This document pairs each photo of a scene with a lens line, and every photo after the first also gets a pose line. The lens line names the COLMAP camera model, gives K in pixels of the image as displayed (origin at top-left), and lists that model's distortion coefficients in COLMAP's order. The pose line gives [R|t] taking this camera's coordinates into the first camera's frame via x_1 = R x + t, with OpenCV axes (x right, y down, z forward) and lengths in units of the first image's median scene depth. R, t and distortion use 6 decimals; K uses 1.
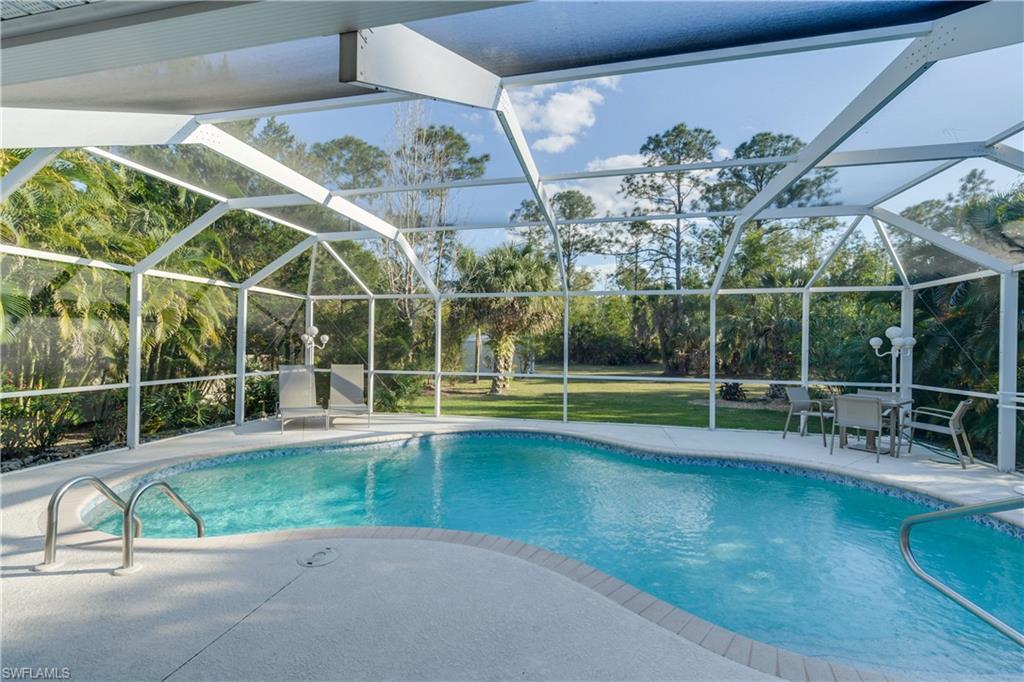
lens RADIAL K [[381.4, 0, 508.1], [0, 381.4, 340.7], [0, 0, 1]] dist [0.011795, 0.000083]
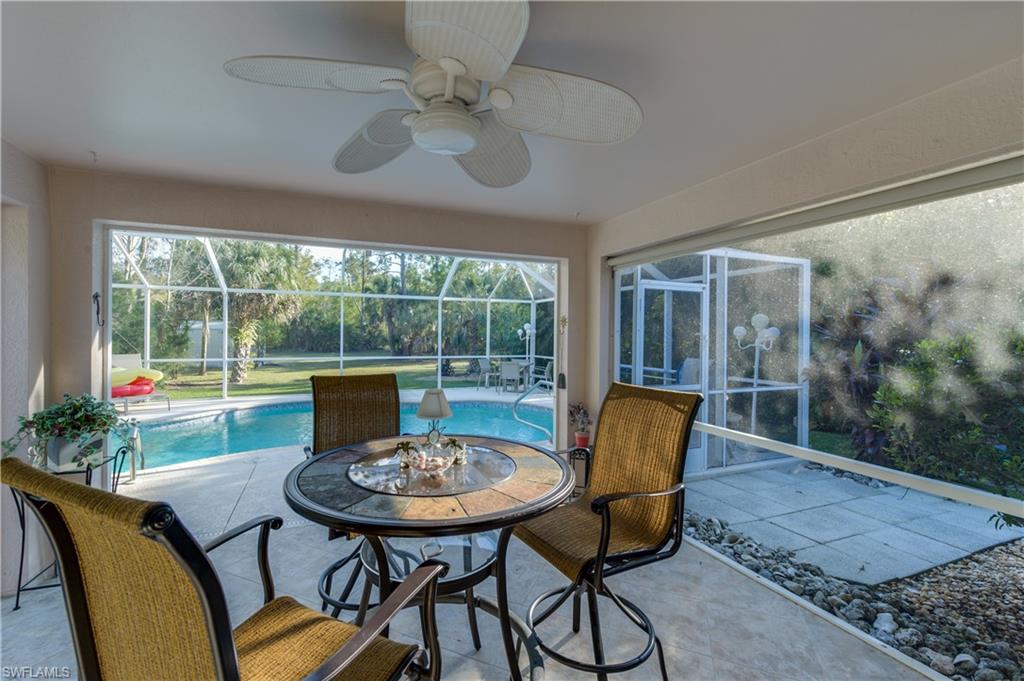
lens RADIAL K [[437.7, 0, 505.5], [0, 437.7, 336.3], [0, 0, 1]] dist [-0.001642, -0.000075]
pose [[0.773963, -0.005523, 0.633206, -0.304889], [-0.009621, 0.999744, 0.020480, -0.014657], [-0.633157, -0.021943, 0.773712, -0.426102]]
